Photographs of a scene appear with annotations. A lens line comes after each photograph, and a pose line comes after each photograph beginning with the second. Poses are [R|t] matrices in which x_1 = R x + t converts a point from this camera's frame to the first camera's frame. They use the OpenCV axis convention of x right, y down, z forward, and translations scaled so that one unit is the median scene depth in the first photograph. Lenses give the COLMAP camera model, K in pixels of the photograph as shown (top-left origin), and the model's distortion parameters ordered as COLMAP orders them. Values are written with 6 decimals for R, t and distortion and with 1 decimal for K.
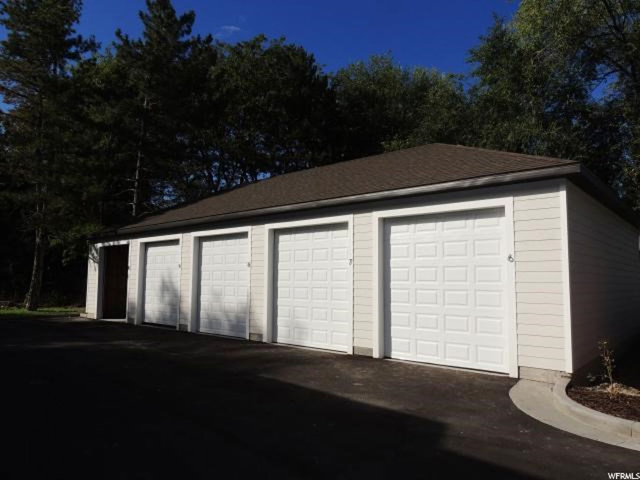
lens RADIAL K [[452.1, 0, 320.0], [0, 452.1, 240.0], [0, 0, 1]] dist [-0.022110, -0.000737]
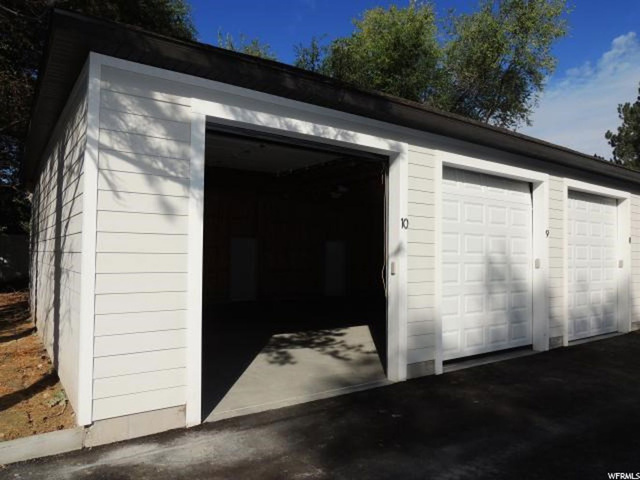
lens RADIAL K [[452.1, 0, 320.0], [0, 452.1, 240.0], [0, 0, 1]] dist [-0.022110, -0.000737]
pose [[0.249168, 0.014820, 0.968347, -0.861935], [-0.112976, 0.993501, 0.013865, 0.085079], [-0.961848, -0.112855, 0.249223, 1.078797]]
